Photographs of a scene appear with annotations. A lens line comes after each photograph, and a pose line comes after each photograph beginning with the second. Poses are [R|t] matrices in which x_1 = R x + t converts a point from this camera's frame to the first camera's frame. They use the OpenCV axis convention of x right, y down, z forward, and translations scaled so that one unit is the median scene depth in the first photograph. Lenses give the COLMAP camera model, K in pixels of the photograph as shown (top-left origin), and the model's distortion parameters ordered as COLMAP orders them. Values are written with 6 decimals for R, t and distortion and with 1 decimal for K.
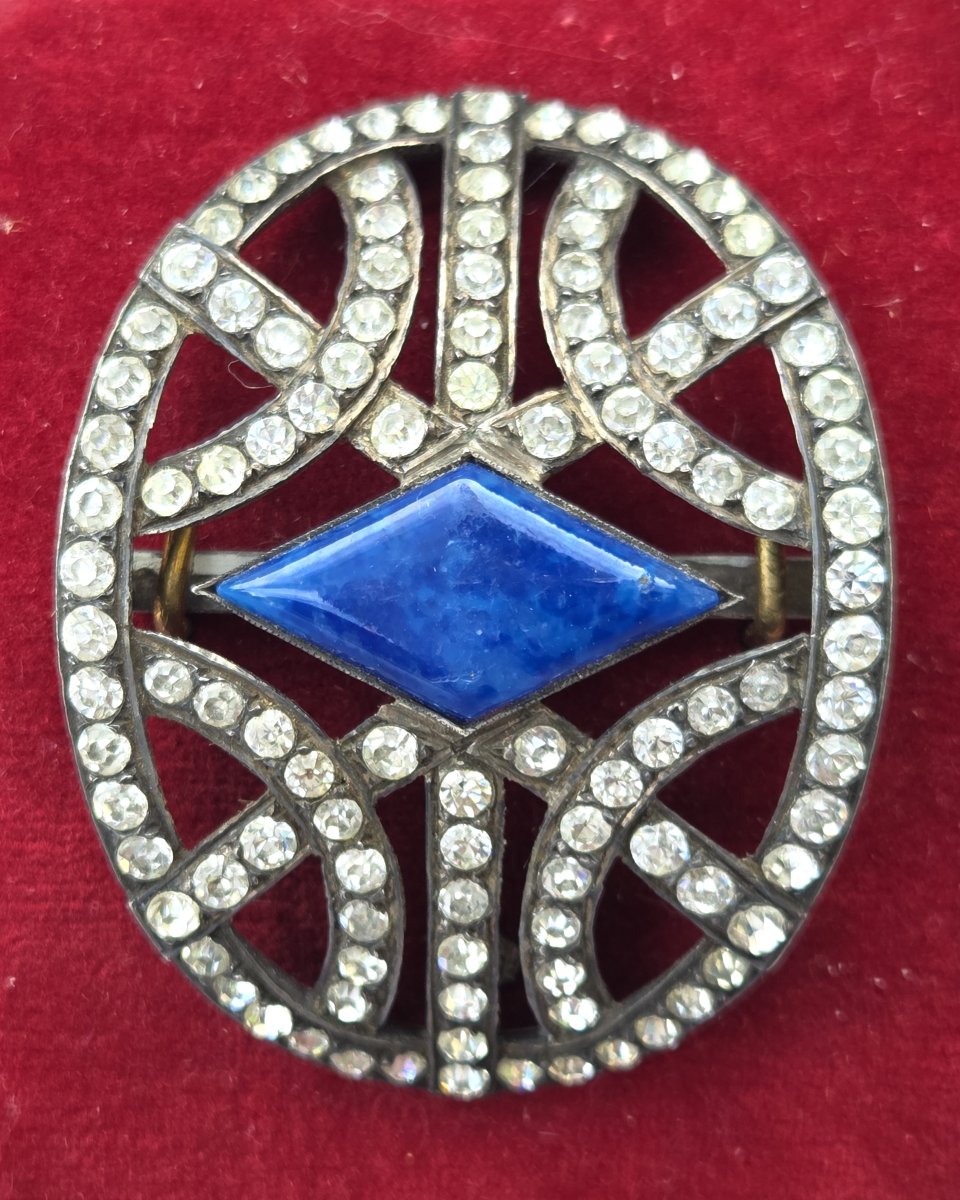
lens RADIAL K [[2604.1, 0, 480.0], [0, 2604.1, 600.0], [0, 0, 1]] dist [0.291188, -2.343749]
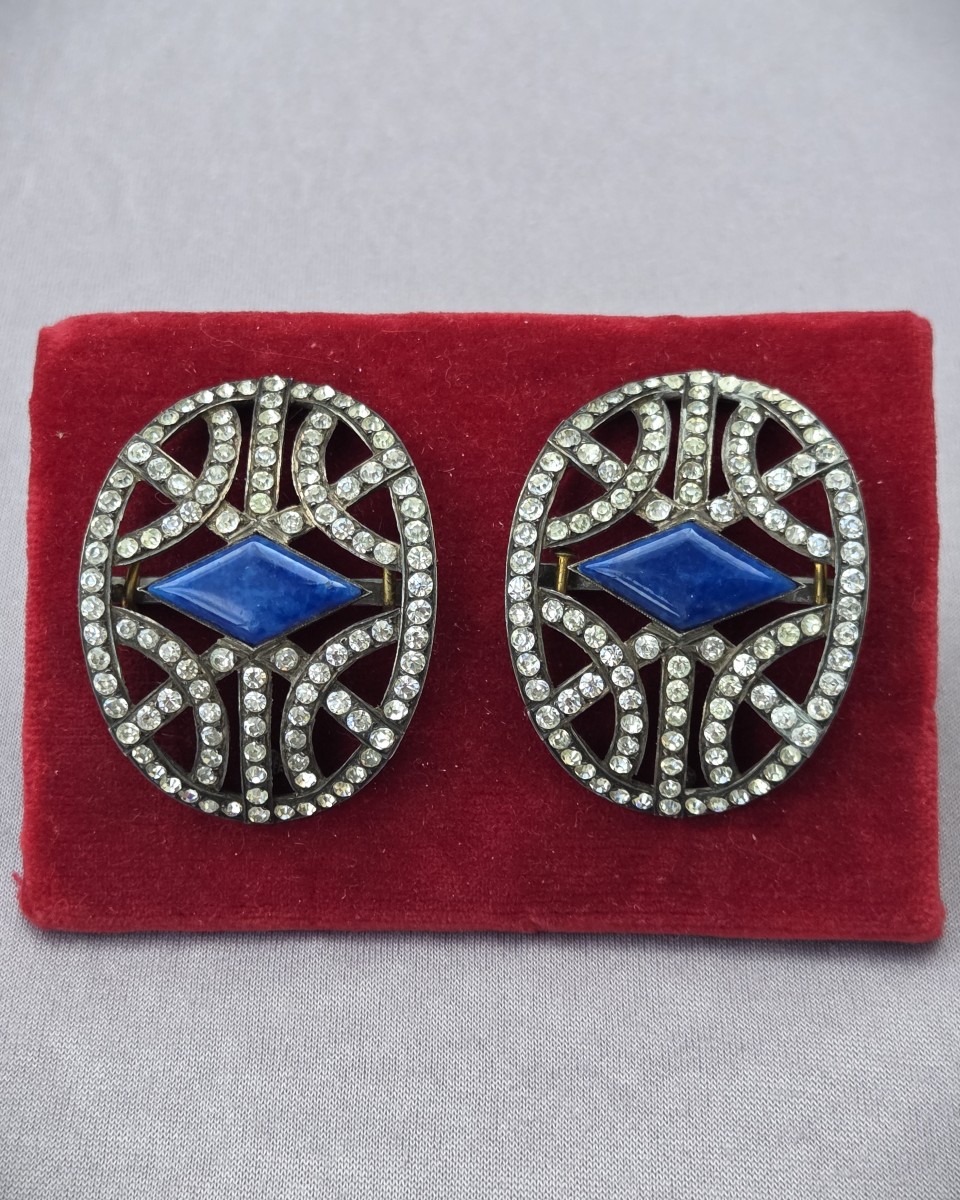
lens RADIAL K [[2604.1, 0, 480.0], [0, 2604.1, 600.0], [0, 0, 1]] dist [0.291188, -2.343749]
pose [[0.999895, 0.002835, -0.014224, 0.224117], [-0.004051, 0.996275, -0.086133, 0.201397], [0.013927, 0.086182, 0.996182, -1.292629]]
